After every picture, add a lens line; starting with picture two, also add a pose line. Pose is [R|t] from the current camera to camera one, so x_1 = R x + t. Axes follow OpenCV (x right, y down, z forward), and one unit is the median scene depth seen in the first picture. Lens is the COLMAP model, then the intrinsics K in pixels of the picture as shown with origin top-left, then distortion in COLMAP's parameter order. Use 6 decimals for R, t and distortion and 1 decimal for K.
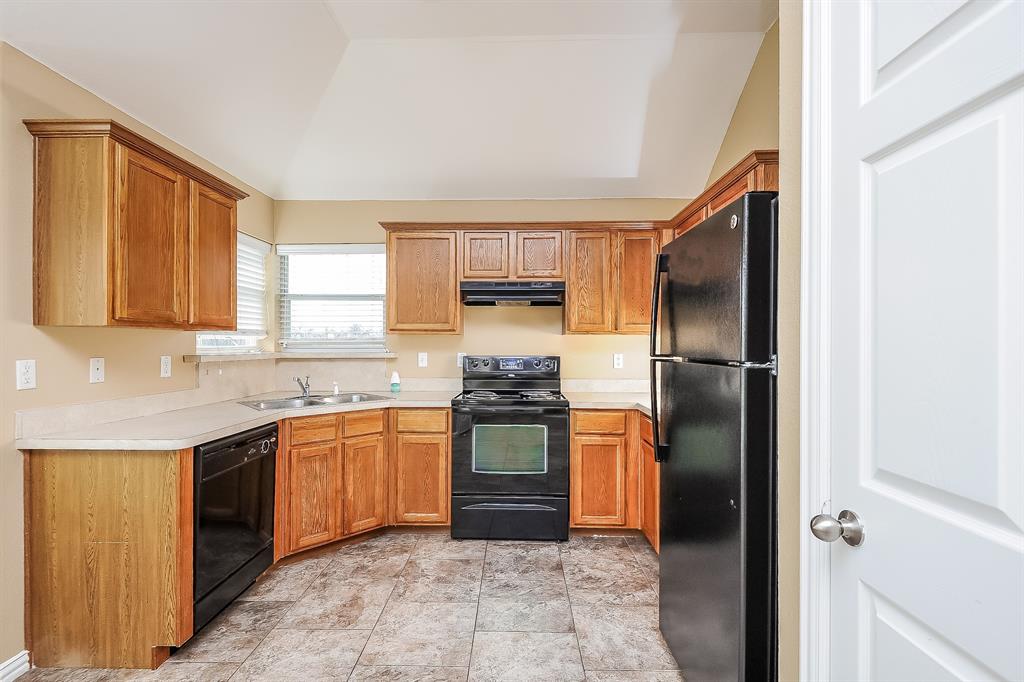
lens RADIAL K [[461.6, 0, 521.2], [0, 461.6, 344.8], [0, 0, 1]] dist [-0.001707, 0.000227]
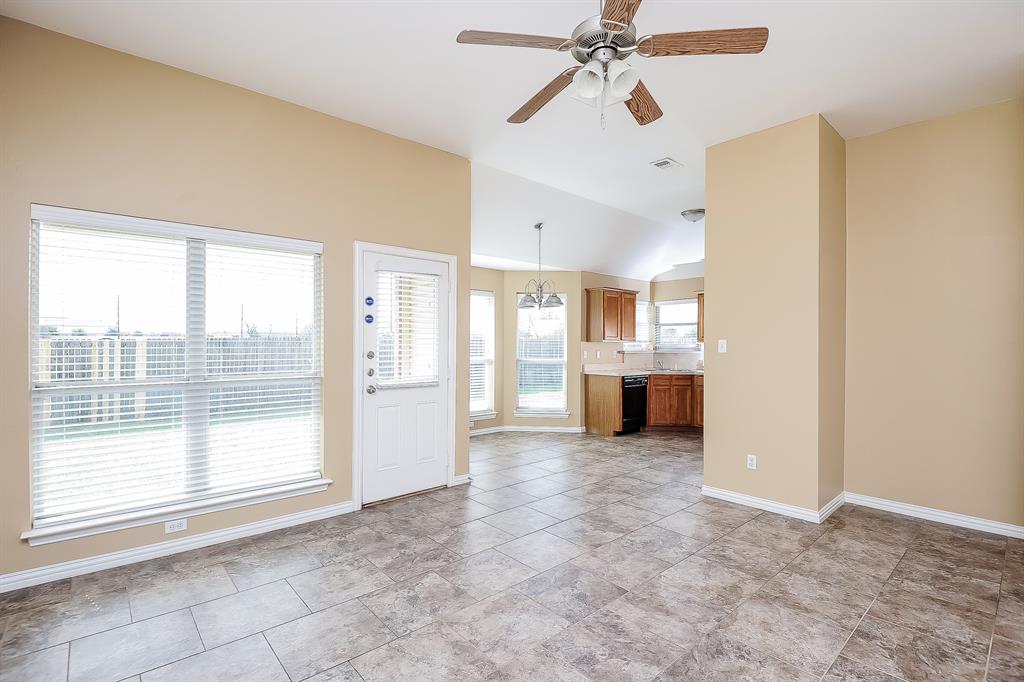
lens RADIAL K [[461.6, 0, 513.4], [0, 461.6, 349.0], [0, 0, 1]] dist [-0.001707, 0.000227]
pose [[0.677370, 0.006637, -0.735613, 0.706126], [-0.013909, 0.999896, -0.003786, 0.031089], [0.735511, 0.012796, 0.677392, -1.083090]]
